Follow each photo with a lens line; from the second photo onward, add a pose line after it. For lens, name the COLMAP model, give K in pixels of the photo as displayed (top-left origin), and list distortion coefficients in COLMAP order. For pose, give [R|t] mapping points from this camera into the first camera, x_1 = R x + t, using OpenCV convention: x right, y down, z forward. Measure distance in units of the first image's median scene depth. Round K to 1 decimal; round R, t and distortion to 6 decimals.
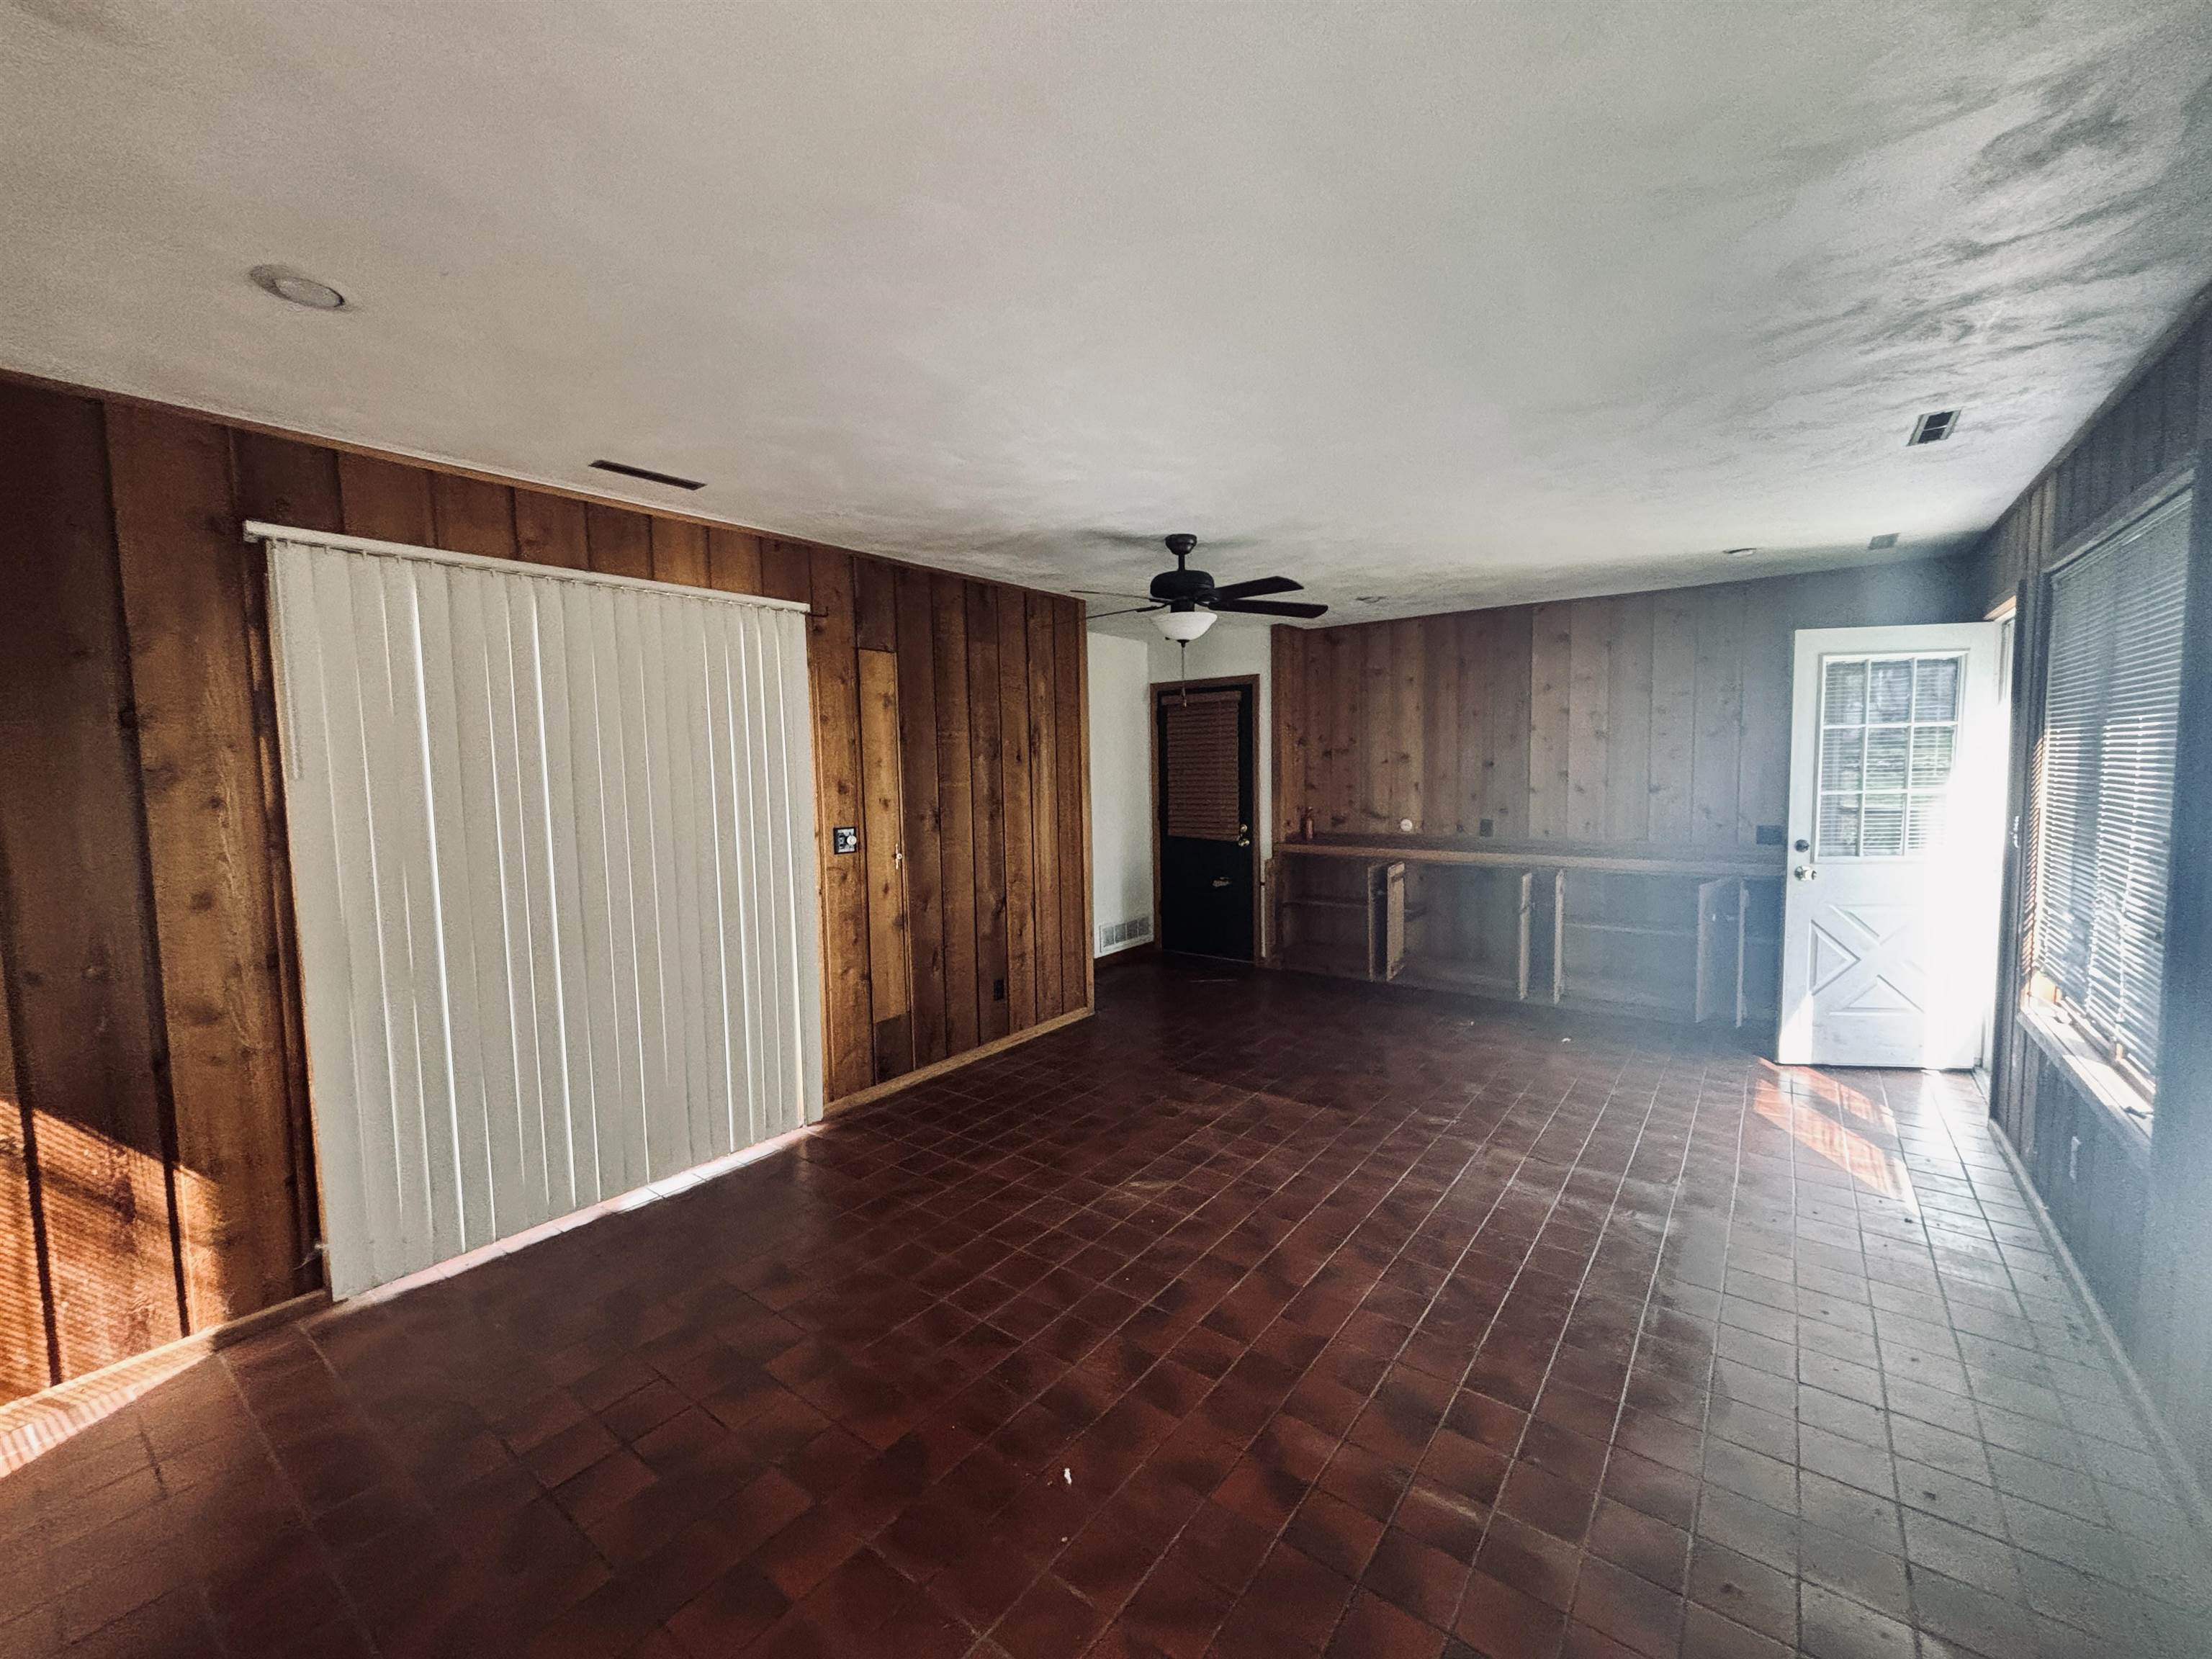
lens RADIAL K [[901.6, 0, 1103.9], [0, 901.6, 831.8], [0, 0, 1]] dist [-0.000199, 0.007552]
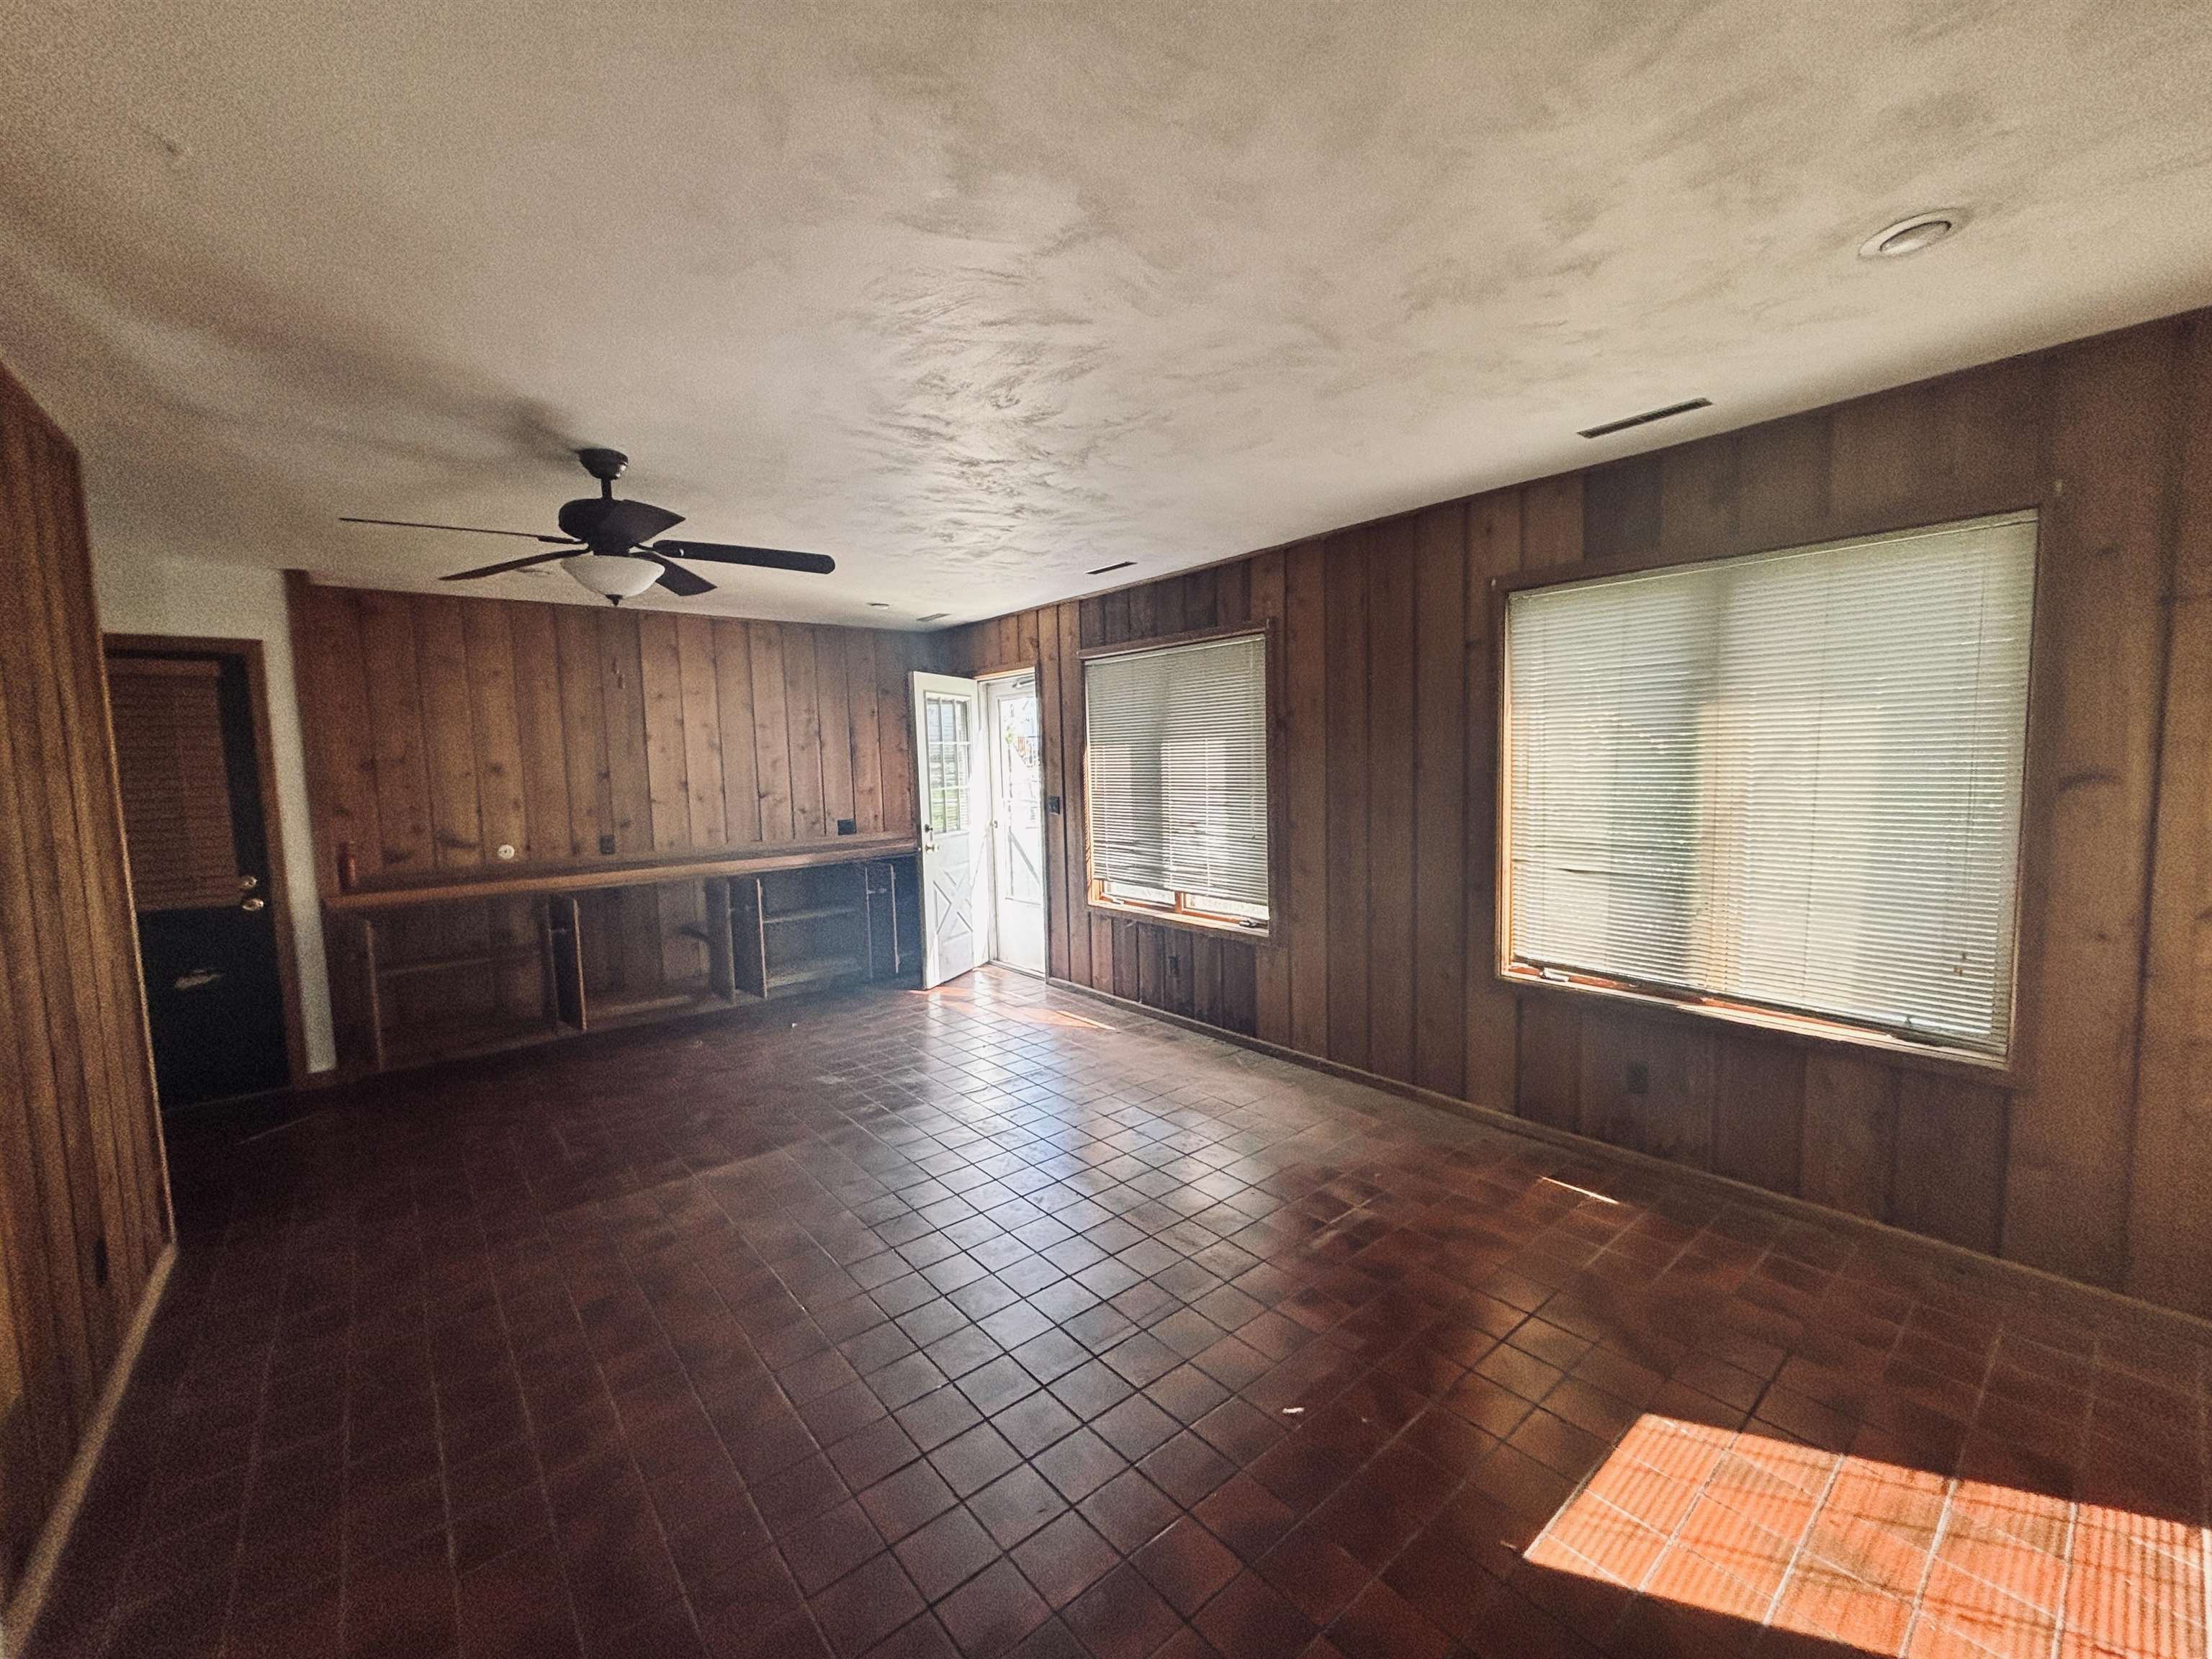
lens RADIAL K [[901.6, 0, 1103.9], [0, 901.6, 831.8], [0, 0, 1]] dist [-0.000199, 0.007552]
pose [[0.221844, -0.068394, 0.972681, -0.506561], [0.095513, 0.994264, 0.048127, -0.019660], [-0.970393, 0.082227, 0.227104, 0.428639]]
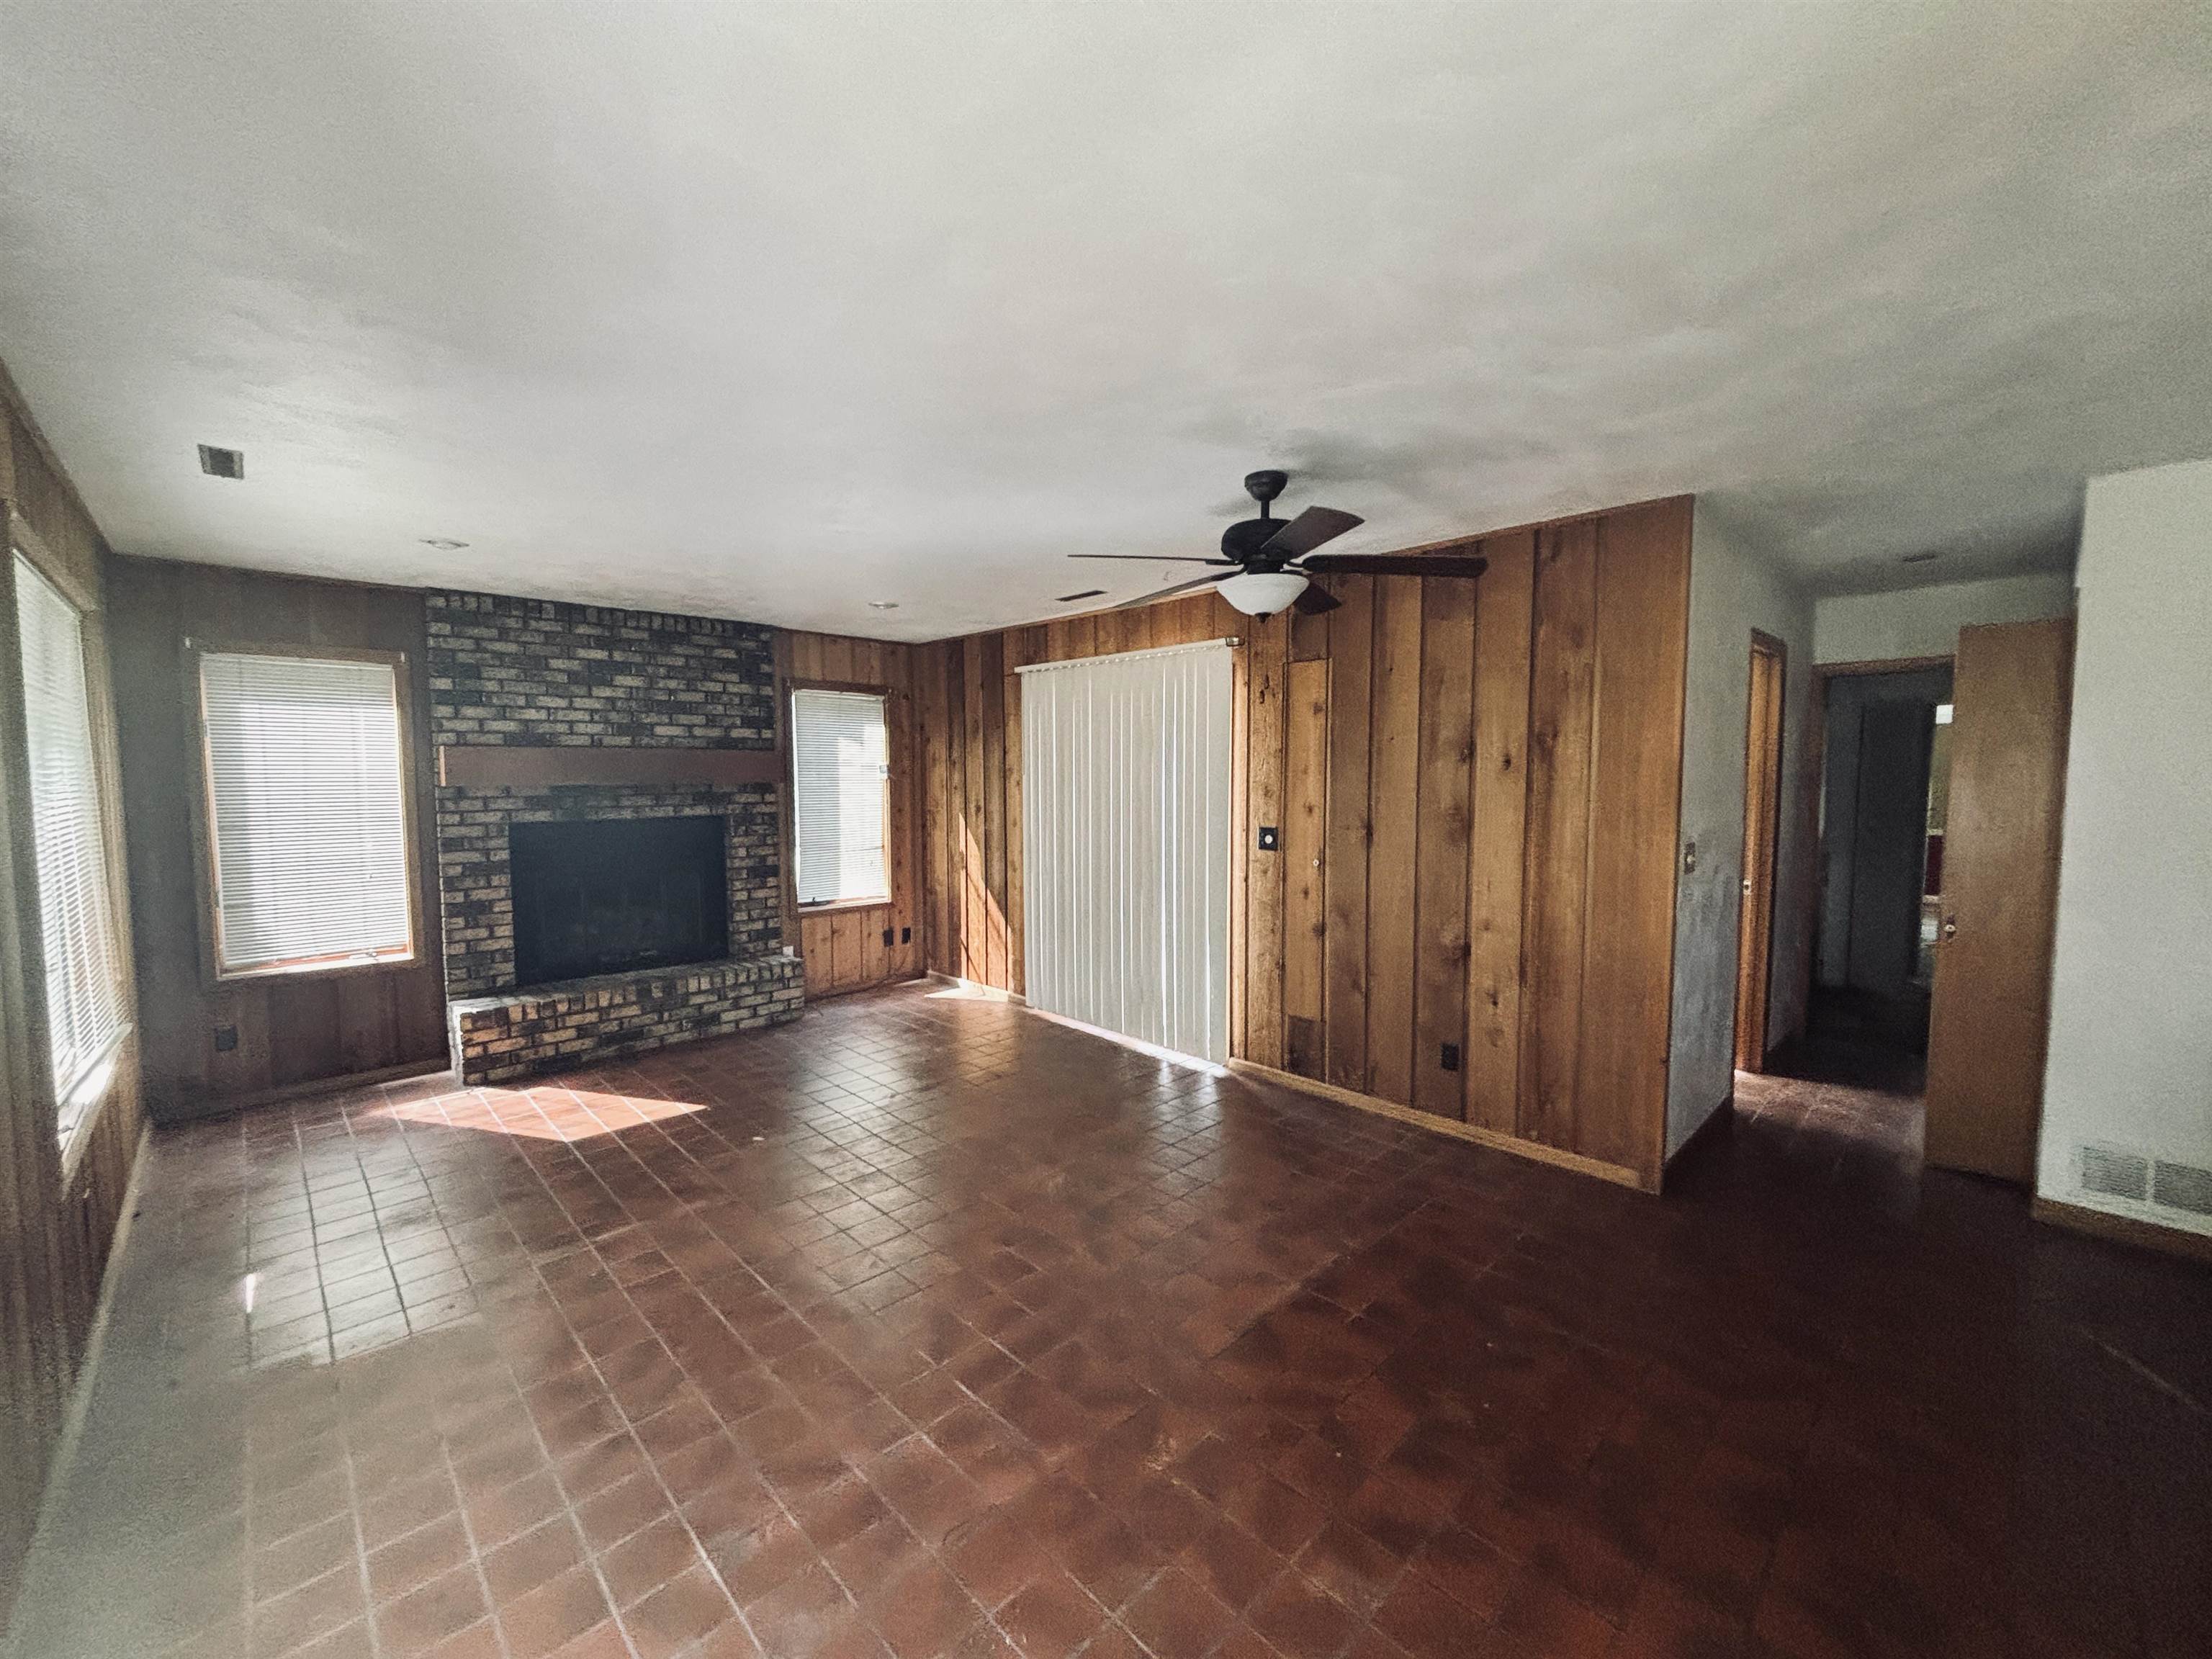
lens RADIAL K [[901.6, 0, 1103.9], [0, 901.6, 831.8], [0, 0, 1]] dist [-0.000199, 0.007552]
pose [[-0.153748, 0.086969, -0.984275, 0.799903], [-0.068929, 0.992748, 0.098484, -0.090535], [0.985703, 0.082987, -0.146639, 0.918166]]
